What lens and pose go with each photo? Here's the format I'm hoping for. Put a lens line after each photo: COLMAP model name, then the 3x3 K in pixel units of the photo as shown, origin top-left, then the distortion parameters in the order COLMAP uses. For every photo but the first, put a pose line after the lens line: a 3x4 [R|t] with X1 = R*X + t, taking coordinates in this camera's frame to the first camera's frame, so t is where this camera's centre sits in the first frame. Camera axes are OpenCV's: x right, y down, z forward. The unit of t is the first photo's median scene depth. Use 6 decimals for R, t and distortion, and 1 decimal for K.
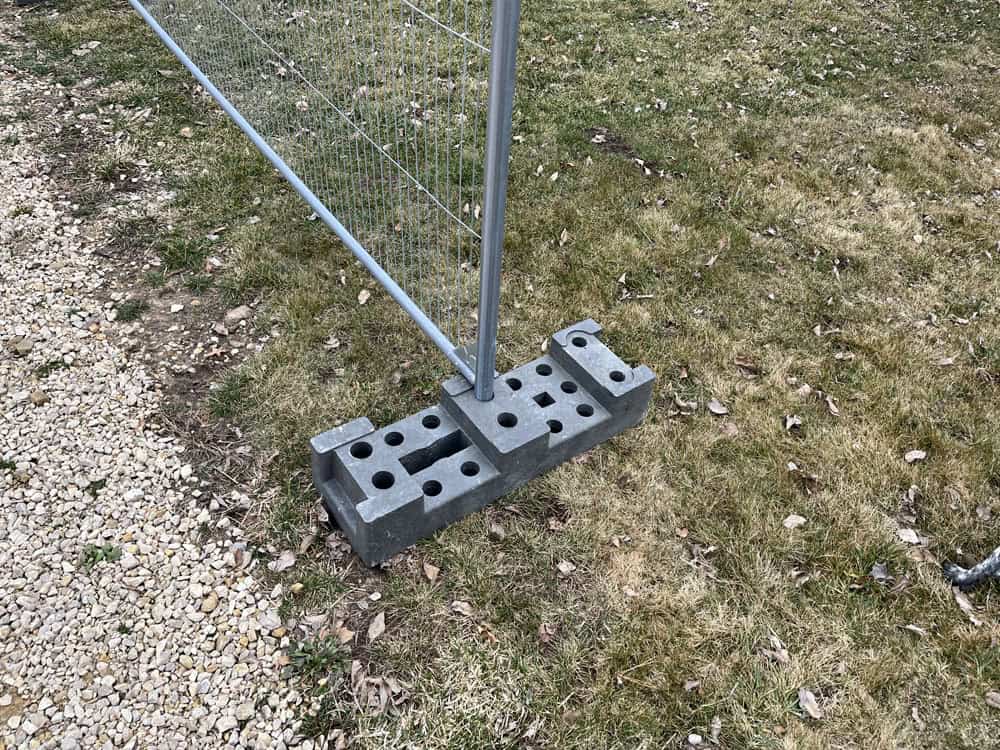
lens RADIAL K [[732.7, 0, 500.0], [0, 732.7, 375.0], [0, 0, 1]] dist [0.090877, -0.108647]
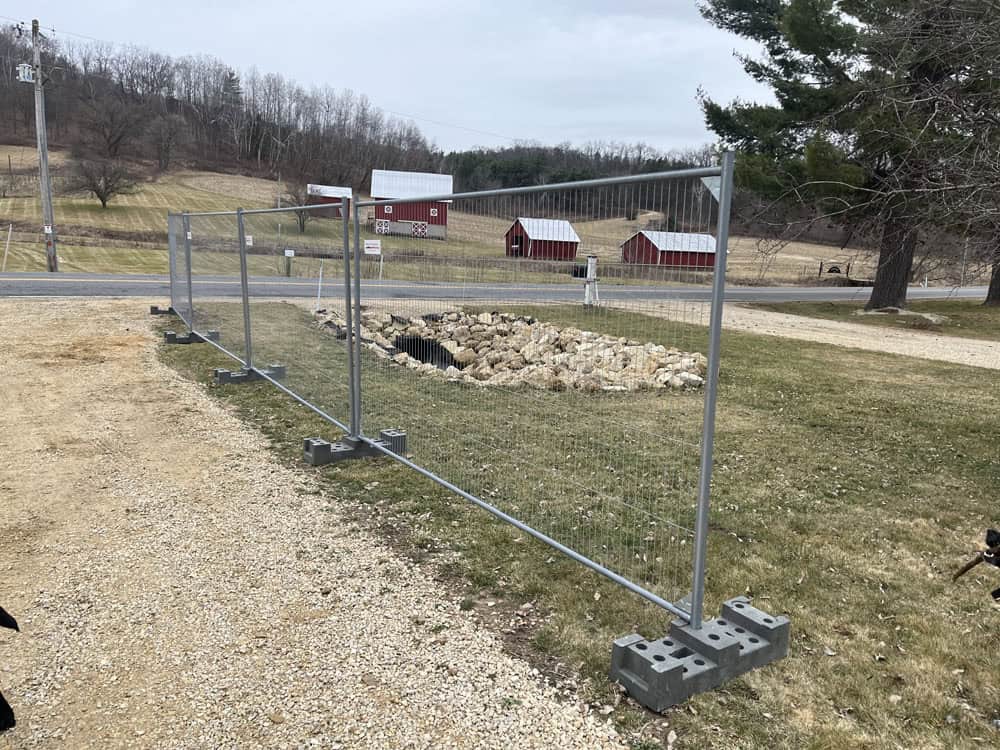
lens RADIAL K [[743.4, 0, 500.0], [0, 743.4, 375.0], [0, 0, 1]] dist [0.011831, 0.001886]
pose [[0.998981, -0.038341, -0.023798, -0.277195], [0.017806, 0.819483, -0.572827, 0.356792], [0.041465, 0.571820, 0.819331, -0.542999]]
